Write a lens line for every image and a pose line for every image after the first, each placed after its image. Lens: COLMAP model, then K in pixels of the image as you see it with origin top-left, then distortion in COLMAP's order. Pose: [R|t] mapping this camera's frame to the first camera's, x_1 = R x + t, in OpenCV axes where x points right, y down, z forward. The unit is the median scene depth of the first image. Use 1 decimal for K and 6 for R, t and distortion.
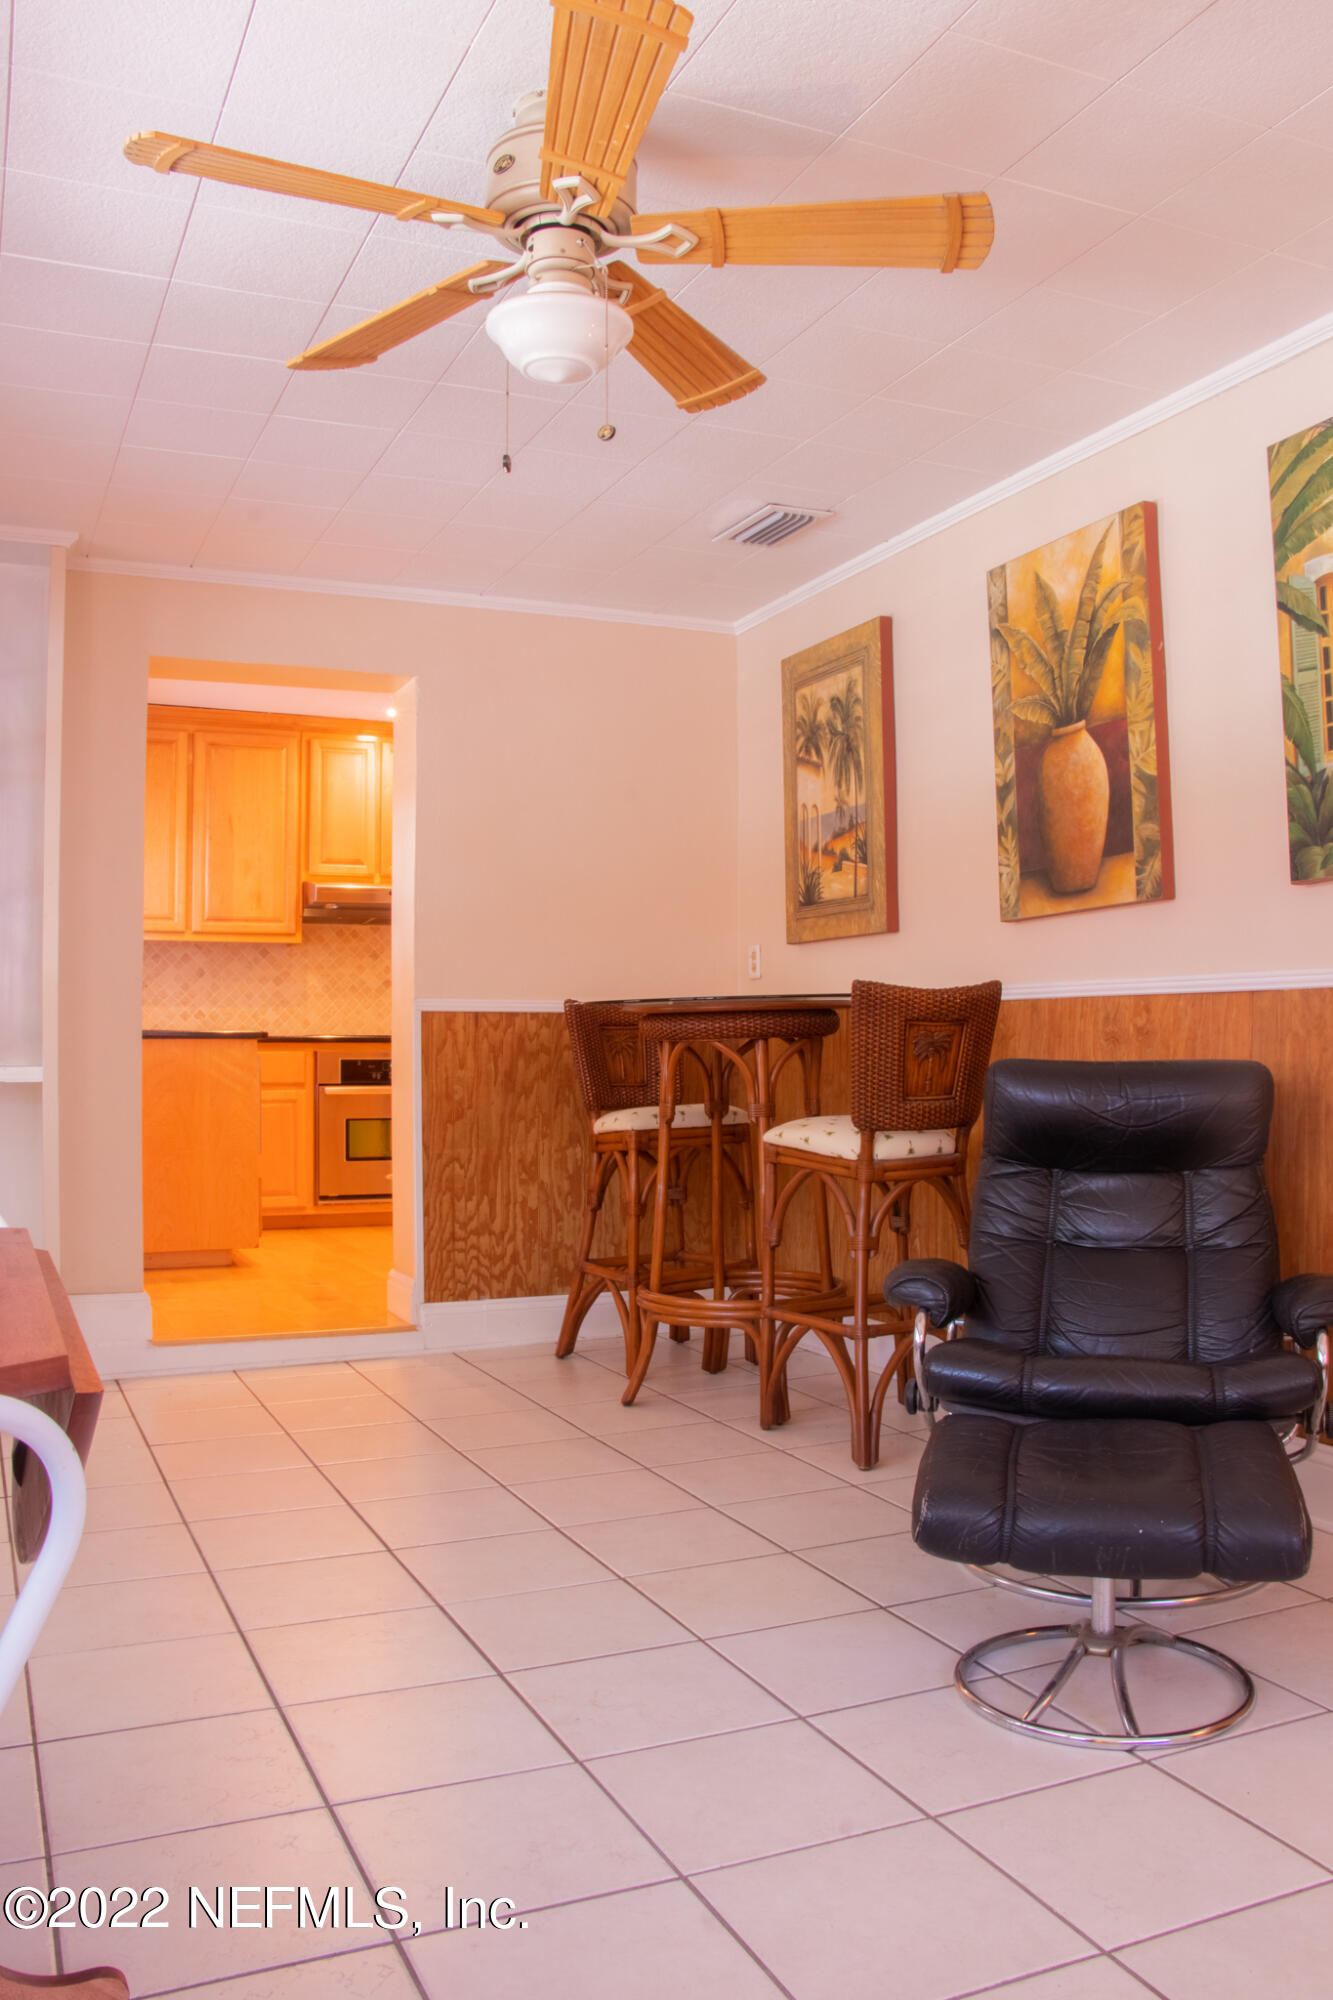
lens RADIAL K [[1639.1, 0, 666.5], [0, 1639.1, 1000.0], [0, 0, 1]] dist [-0.203386, 0.165478]
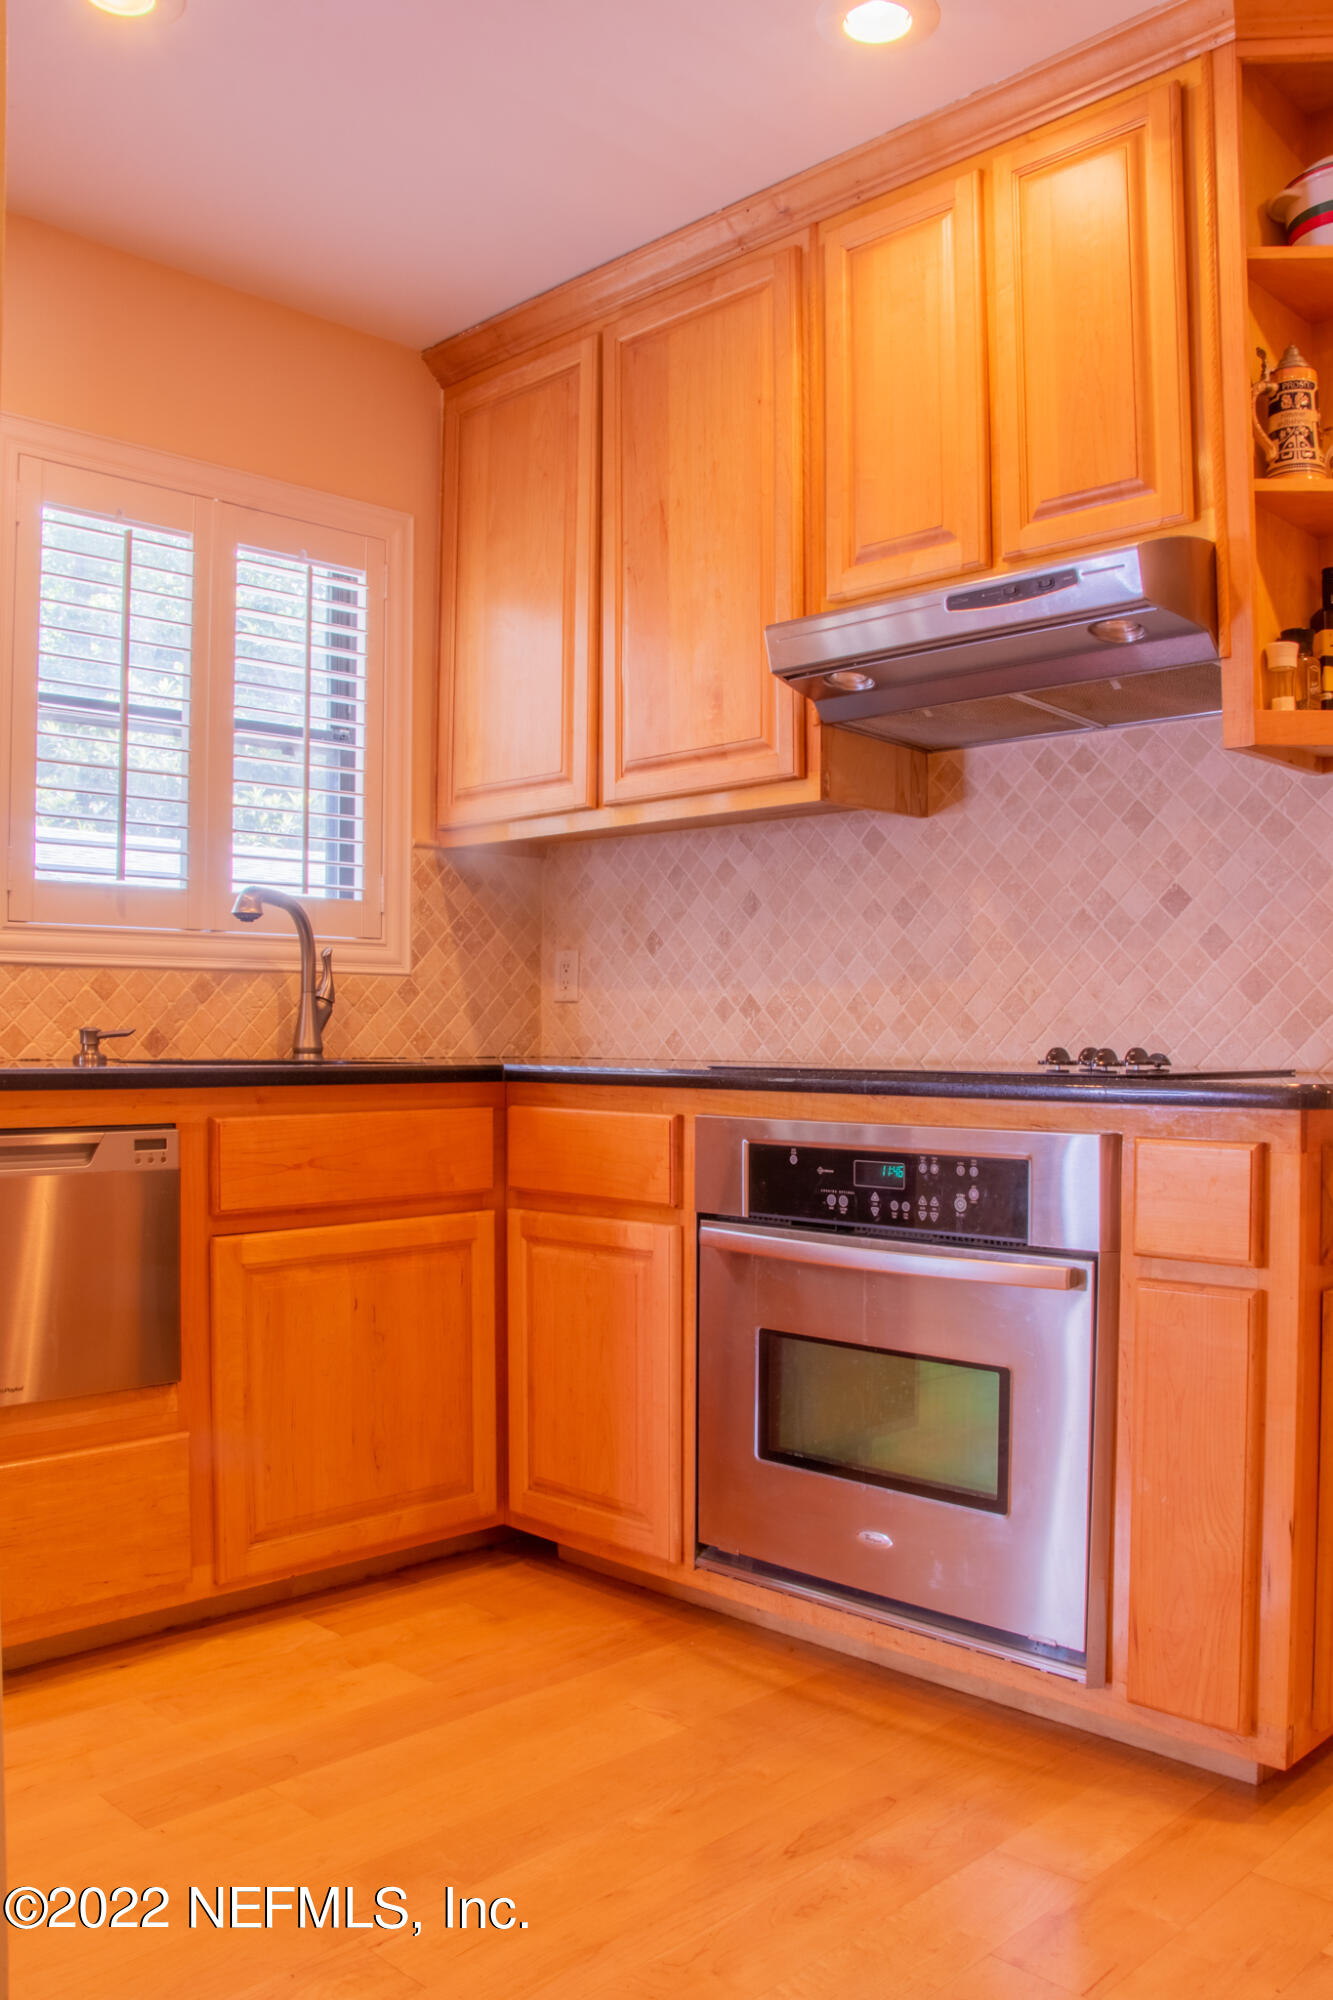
lens RADIAL K [[1639.1, 0, 666.5], [0, 1639.1, 1000.0], [0, 0, 1]] dist [-0.203386, 0.165478]
pose [[0.361726, -0.011308, -0.932216, 0.091969], [0.027298, 0.999626, -0.001533, 0.007590], [0.931885, -0.024893, 0.361900, 0.825470]]
